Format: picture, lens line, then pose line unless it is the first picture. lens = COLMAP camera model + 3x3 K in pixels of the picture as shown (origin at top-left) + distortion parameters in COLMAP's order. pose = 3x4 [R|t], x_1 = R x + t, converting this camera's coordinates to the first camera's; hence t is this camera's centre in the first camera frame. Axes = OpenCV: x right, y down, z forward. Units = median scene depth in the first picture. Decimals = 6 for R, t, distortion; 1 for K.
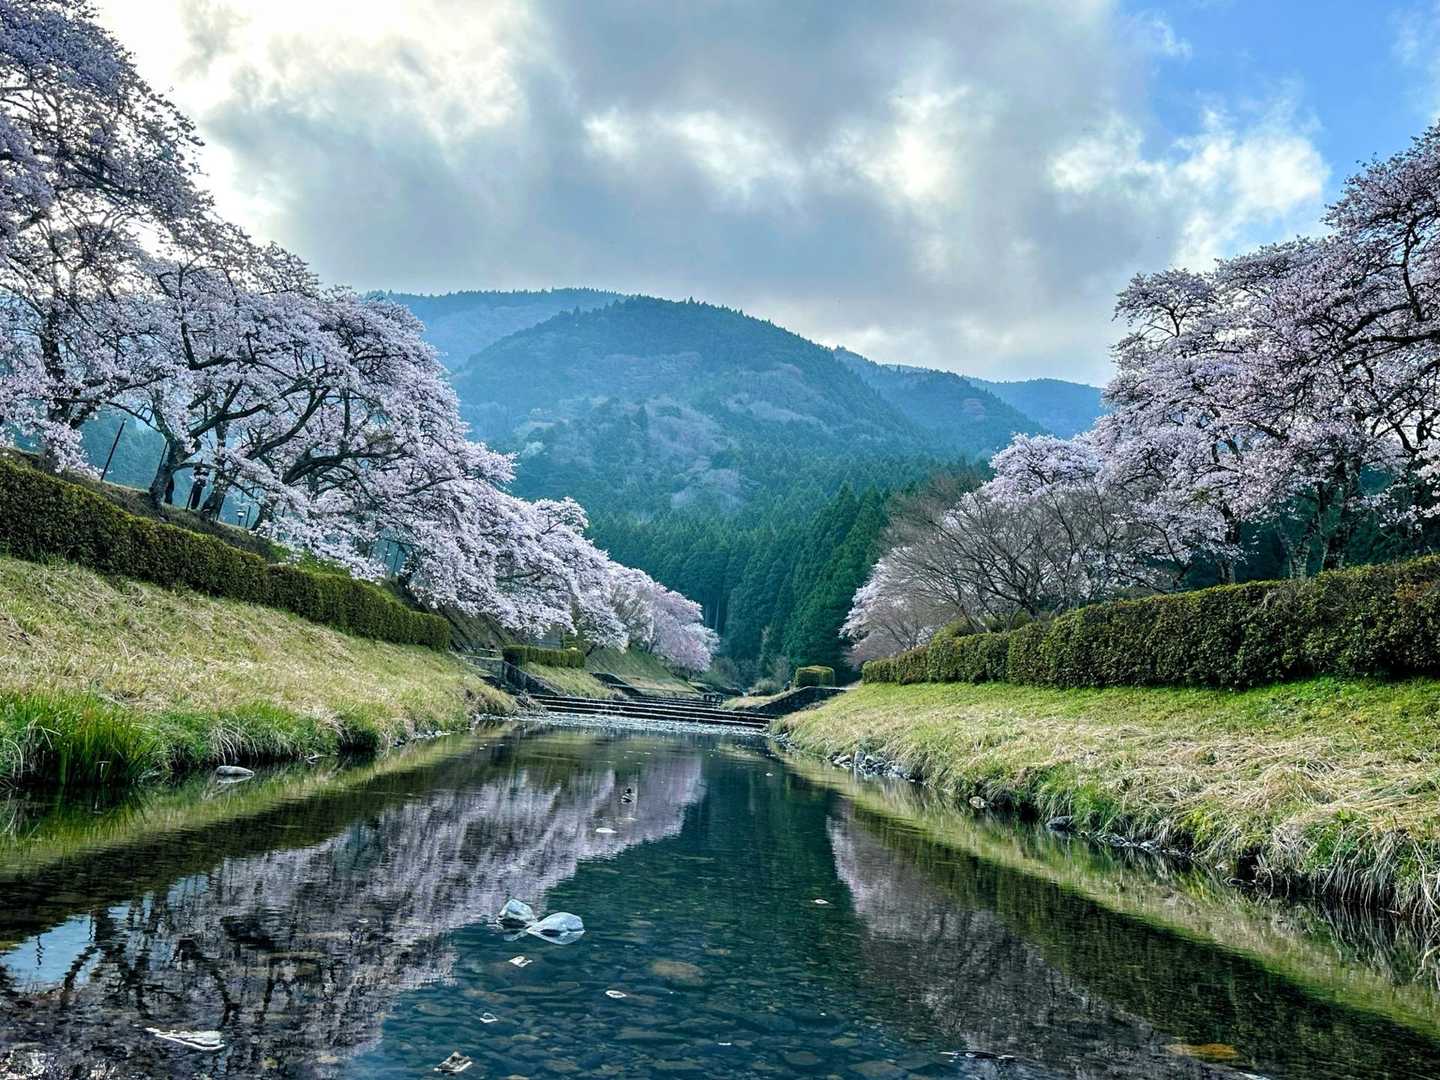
lens RADIAL K [[1057.1, 0, 715.9], [0, 1057.1, 540.0], [0, 0, 1]] dist [0.077010, -0.003000]
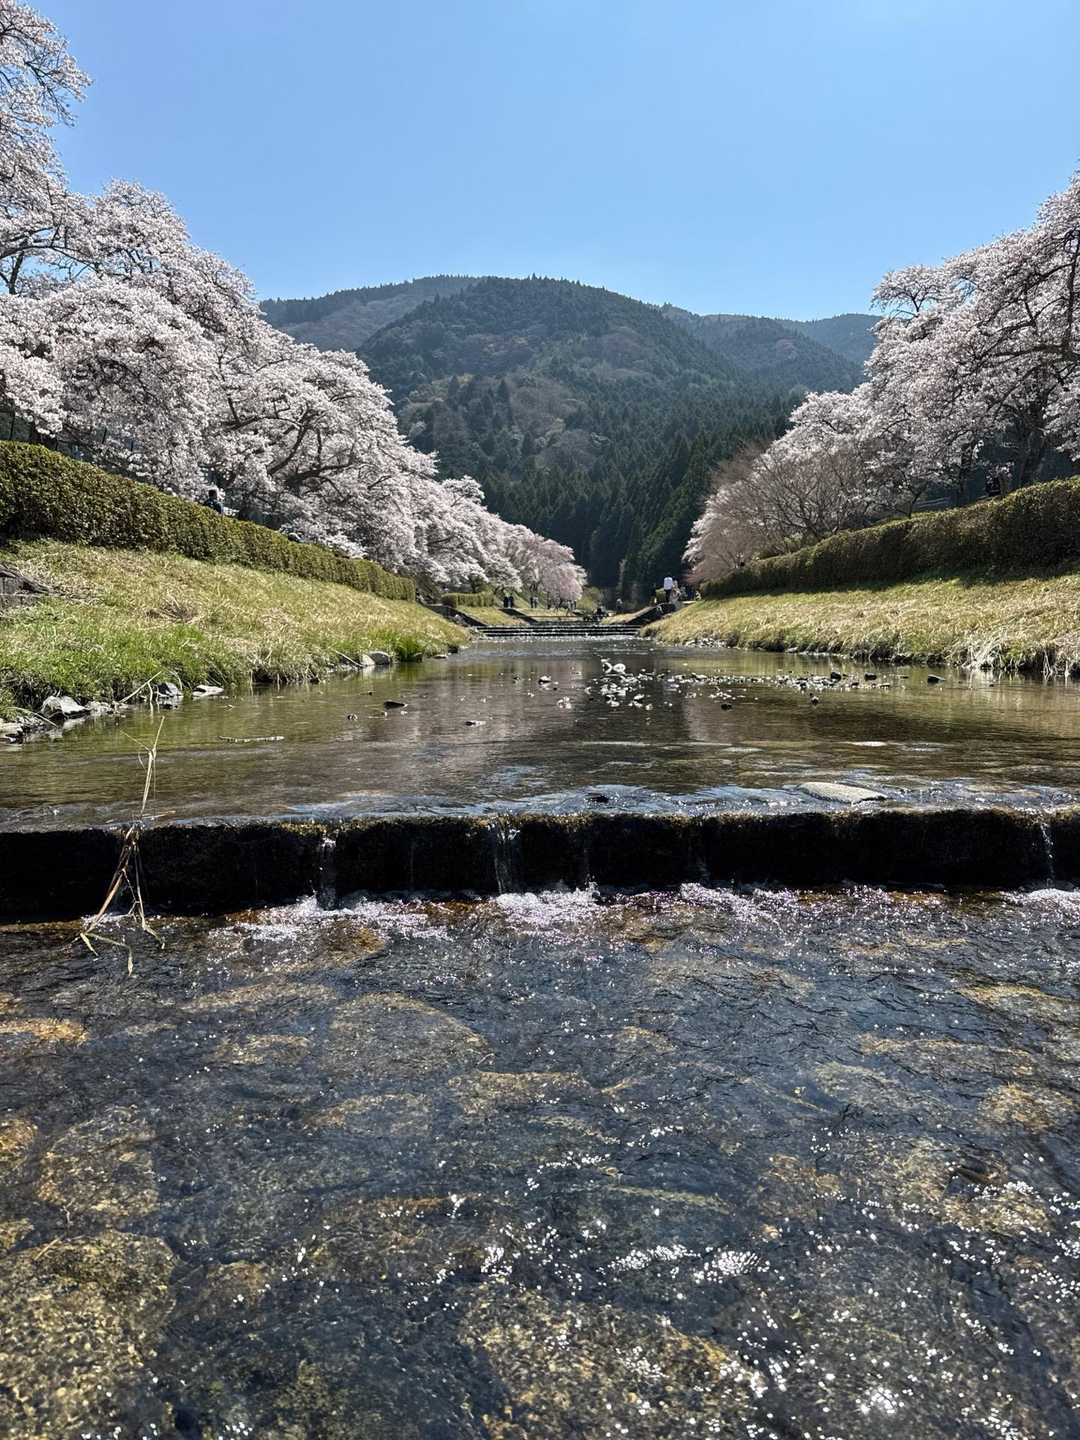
lens RADIAL K [[1057.1, 0, 542.8], [0, 1057.1, 723.3], [0, 0, 1]] dist [0.077010, -0.003000]
pose [[0.995410, -0.092036, -0.026228, -0.038296], [0.095628, 0.967241, 0.235162, -0.042060], [0.003725, -0.236590, 0.971602, -0.319675]]
